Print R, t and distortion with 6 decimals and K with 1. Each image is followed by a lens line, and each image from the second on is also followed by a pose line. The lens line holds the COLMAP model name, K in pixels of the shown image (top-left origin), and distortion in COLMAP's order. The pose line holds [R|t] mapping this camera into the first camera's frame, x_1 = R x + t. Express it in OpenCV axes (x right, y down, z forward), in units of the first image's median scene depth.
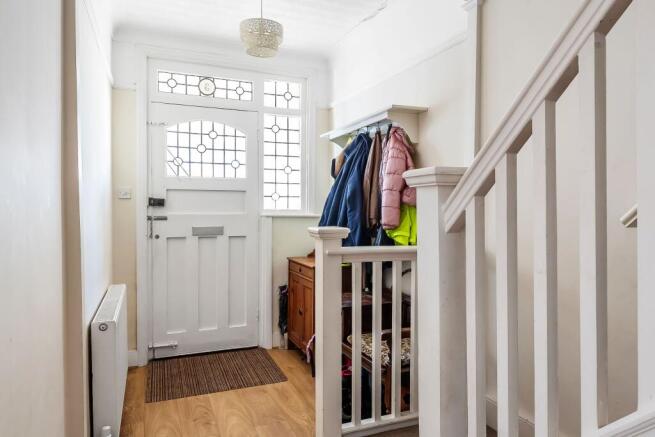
lens RADIAL K [[427.0, 0, 327.5], [0, 427.0, 218.5], [0, 0, 1]] dist [0.003105, 0.000438]
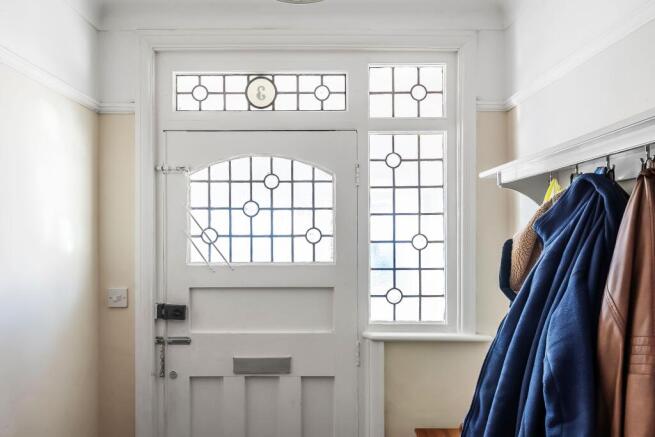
lens RADIAL K [[514.7, 0, 328.3], [0, 514.7, 236.7], [0, 0, 1]] dist [-0.000203, 0.000684]
pose [[0.929667, -0.011537, -0.368220, 0.030012], [0.004710, 0.999800, -0.019434, -0.116881], [0.368370, 0.016333, 0.929536, 0.442382]]
